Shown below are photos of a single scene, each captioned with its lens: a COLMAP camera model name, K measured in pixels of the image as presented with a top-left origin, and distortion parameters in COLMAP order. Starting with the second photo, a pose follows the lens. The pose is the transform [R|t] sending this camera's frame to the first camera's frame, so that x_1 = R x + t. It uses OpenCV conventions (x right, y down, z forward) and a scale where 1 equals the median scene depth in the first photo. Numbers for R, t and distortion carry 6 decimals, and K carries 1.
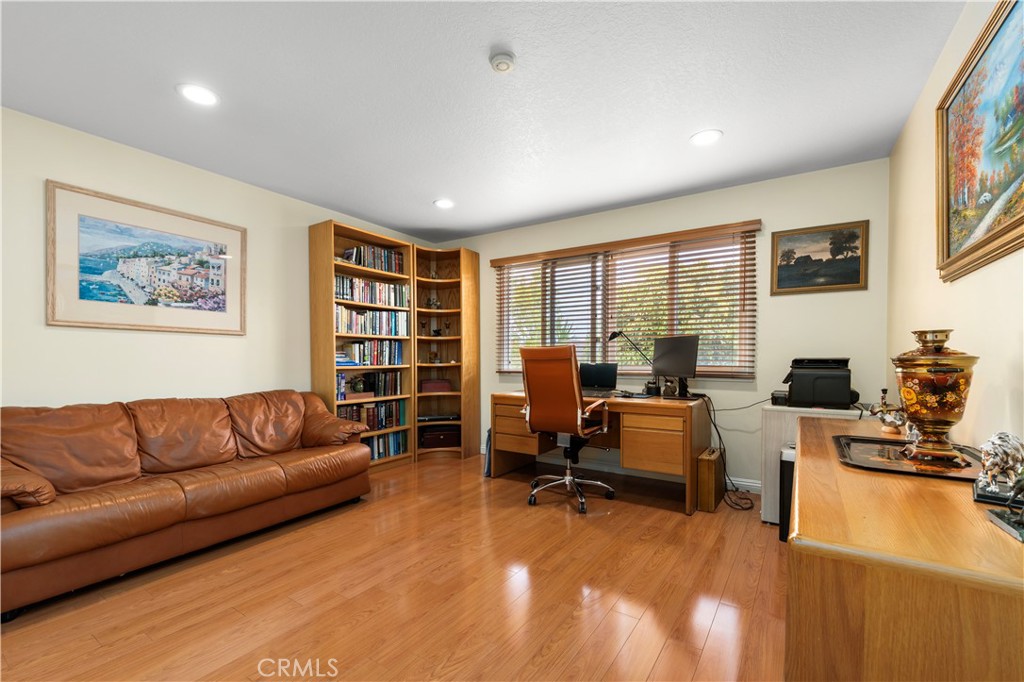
lens RADIAL K [[426.0, 0, 511.5], [0, 426.0, 361.3], [0, 0, 1]] dist [0.000102, -0.000089]
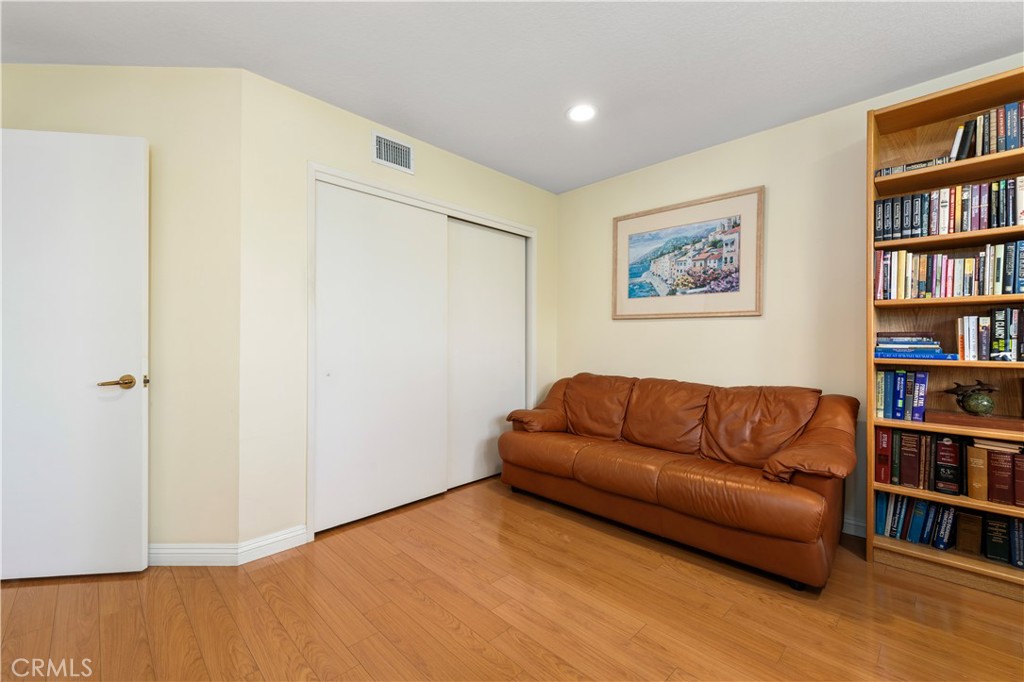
lens RADIAL K [[422.6, 0, 512.0], [0, 422.6, 341.0], [0, 0, 1]] dist [0.001214, 0.000009]
pose [[-0.198931, 0.001840, -0.980012, 0.309123], [-0.011304, 0.999927, 0.004171, -0.010832], [0.979948, 0.011907, -0.198896, 0.775211]]
